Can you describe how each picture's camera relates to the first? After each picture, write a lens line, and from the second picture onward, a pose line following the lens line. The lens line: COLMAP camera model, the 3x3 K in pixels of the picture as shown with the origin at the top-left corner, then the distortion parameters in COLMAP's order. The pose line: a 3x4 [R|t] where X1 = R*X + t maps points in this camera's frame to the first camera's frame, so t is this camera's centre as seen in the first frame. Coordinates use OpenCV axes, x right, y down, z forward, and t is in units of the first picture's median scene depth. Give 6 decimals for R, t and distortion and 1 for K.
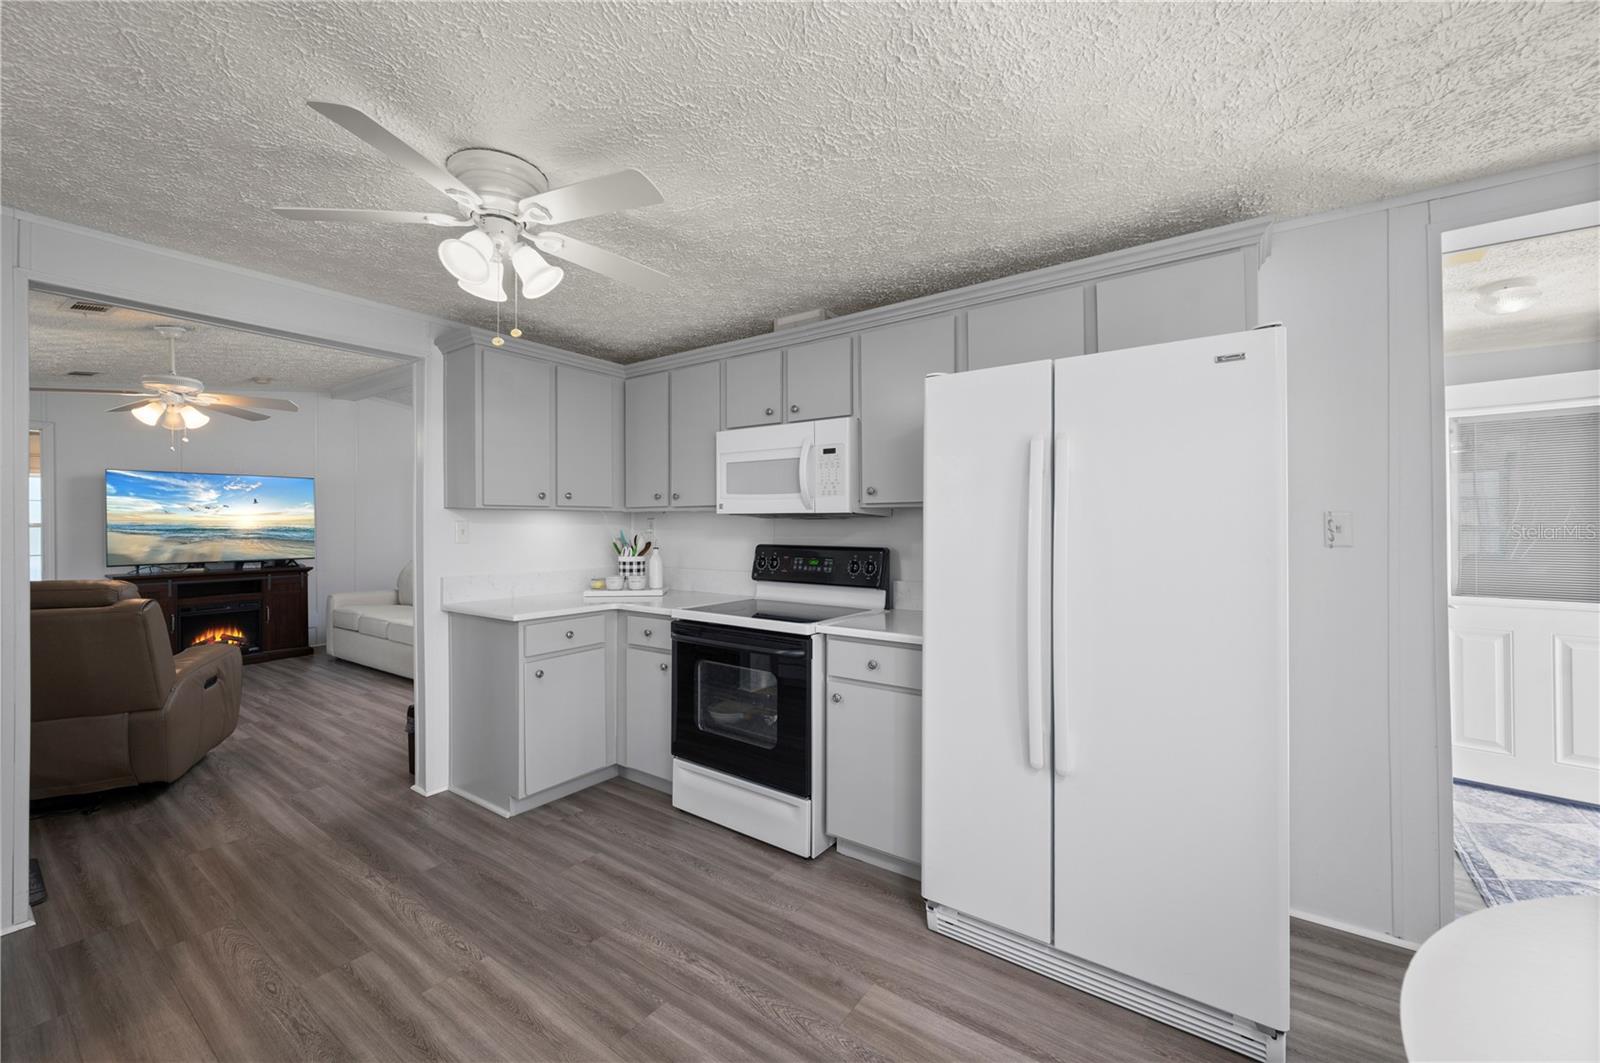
lens RADIAL K [[633.2, 0, 800.2], [0, 633.2, 520.5], [0, 0, 1]] dist [-0.000749, -0.000121]
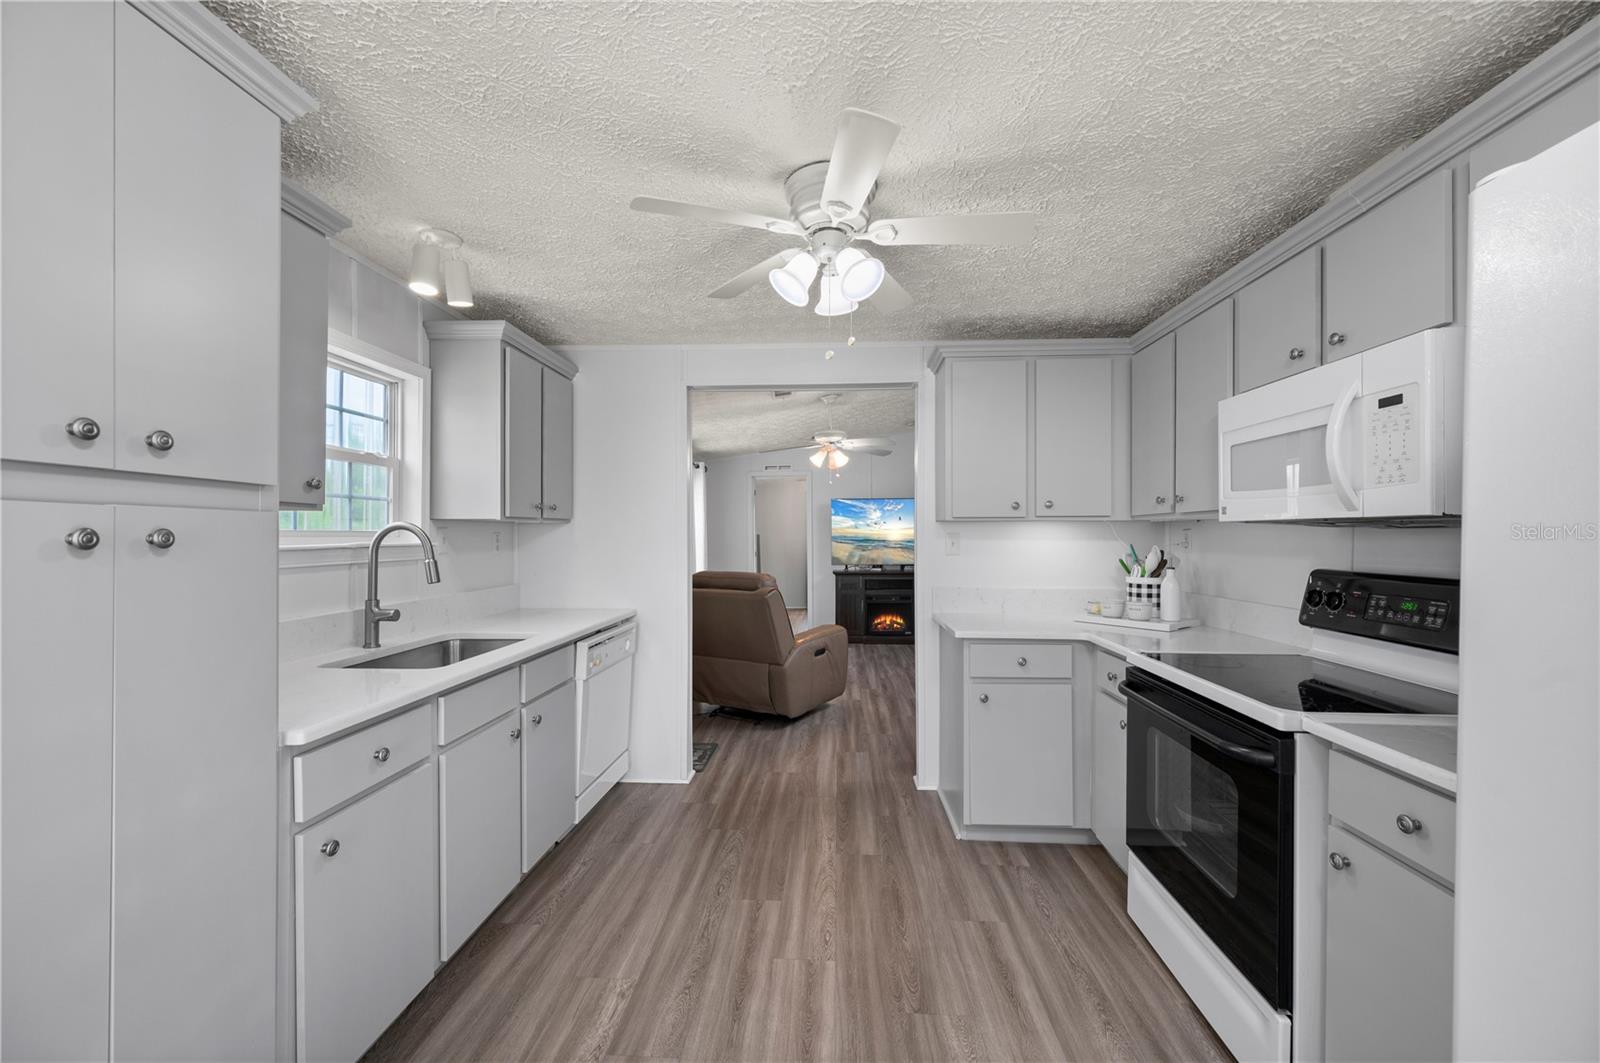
lens RADIAL K [[631.8, 0, 800.0], [0, 631.8, 535.8], [0, 0, 1]] dist [0.000507, 0.000171]
pose [[0.532901, 0.000382, -0.846177, 0.226391], [0.003554, 0.999990, 0.002689, 0.001295], [0.846170, -0.004440, 0.532894, 0.279102]]
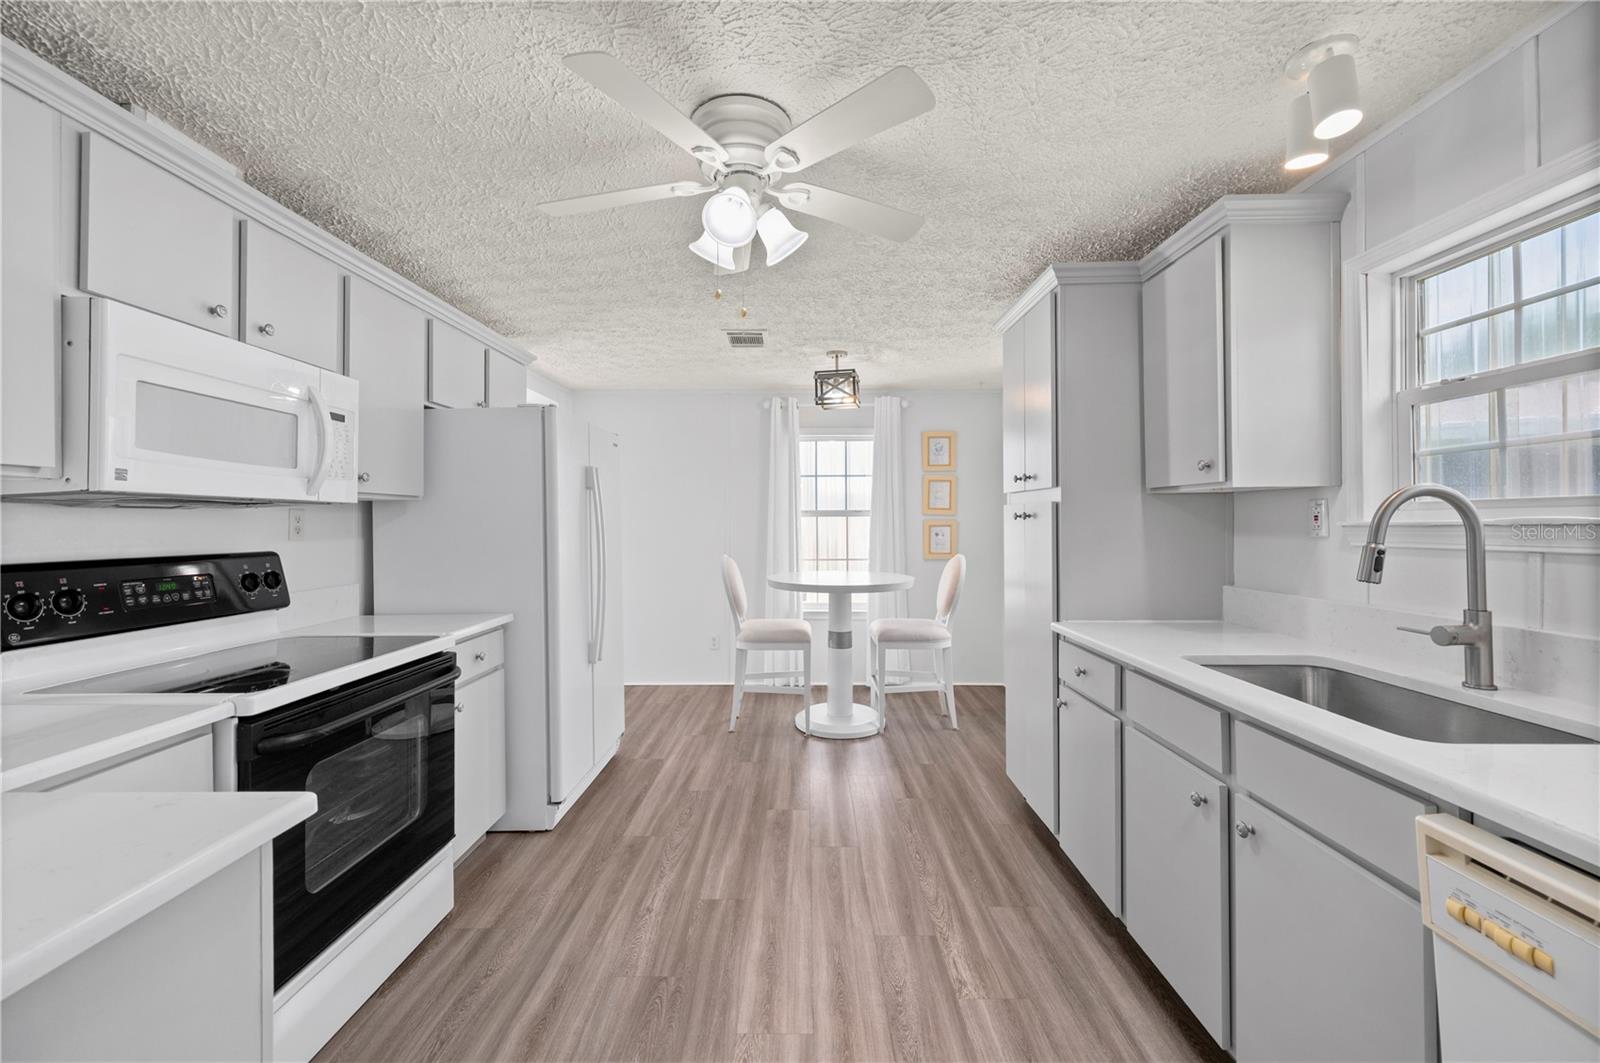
lens RADIAL K [[641.7, 0, 800.1], [0, 641.7, 517.9], [0, 0, 1]] dist [0.001223, 0.000009]
pose [[-0.576829, 0.009077, 0.816815, -0.831756], [0.002228, 0.999952, -0.009539, 0.013974], [-0.816862, -0.003683, -0.576821, 0.957139]]
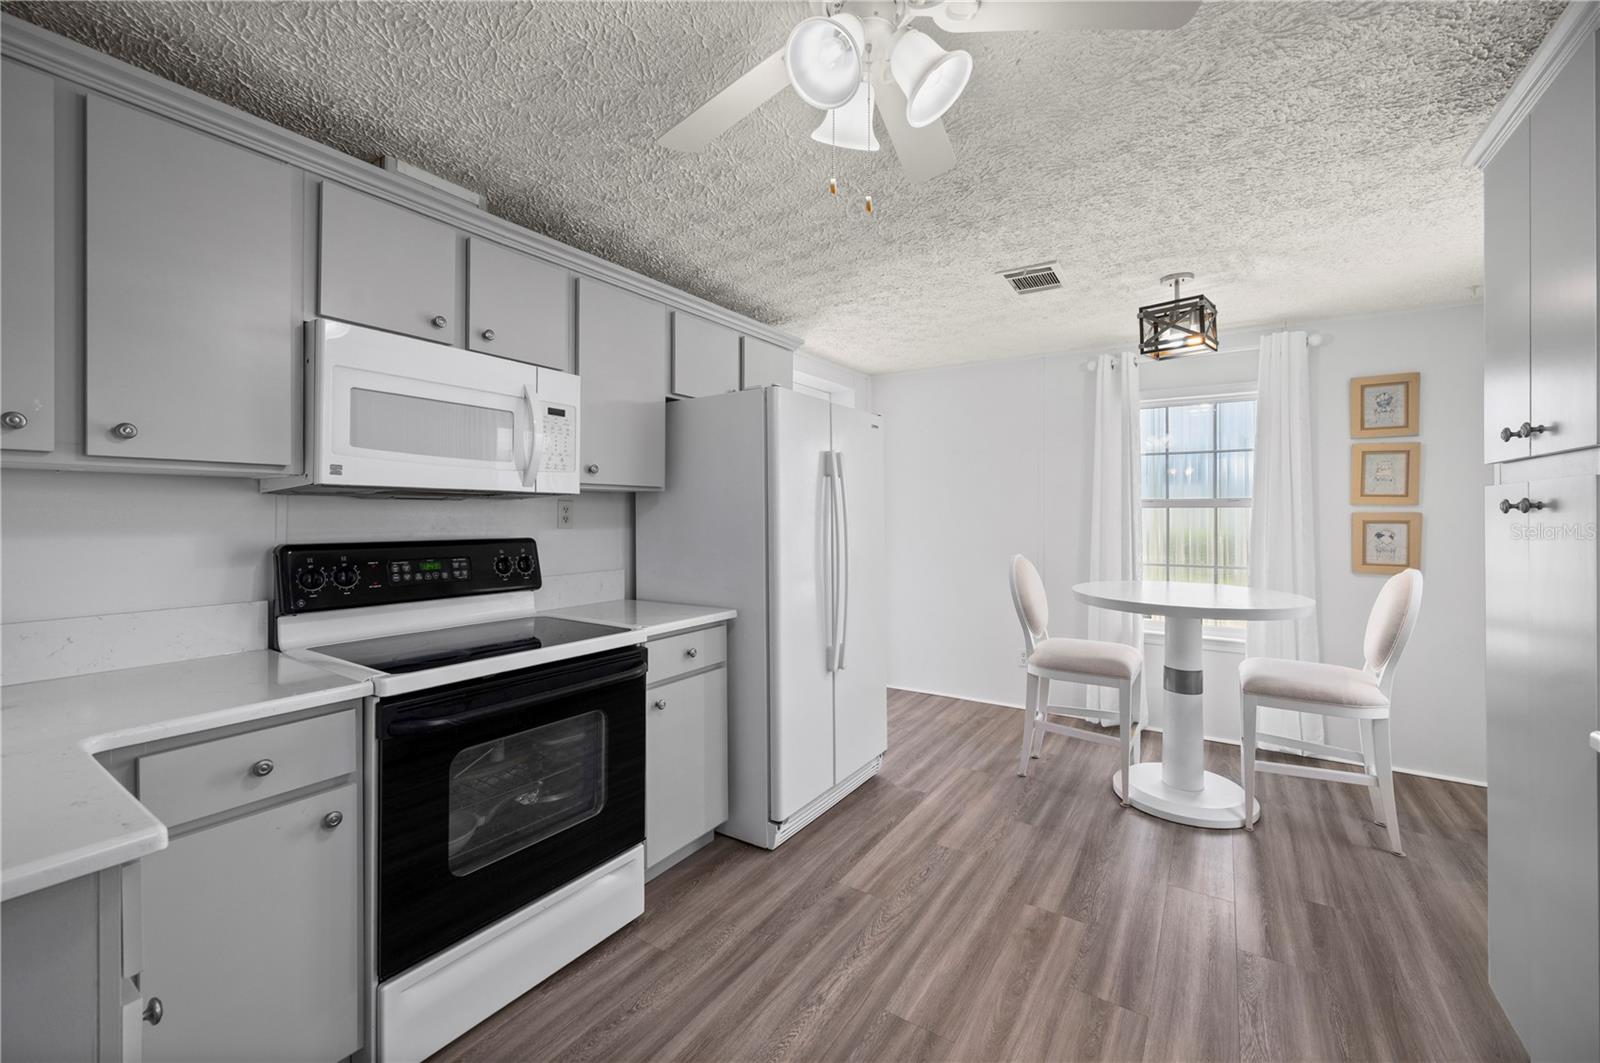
lens RADIAL K [[647.1, 0, 794.5], [0, 647.1, 511.5], [0, 0, 1]] dist [0.000088, 0.000058]
pose [[-0.037889, 0.005265, 0.999268, -0.718297], [-0.005475, 0.999970, -0.005477, 0.012775], [-0.999267, -0.005679, -0.037859, 0.716768]]
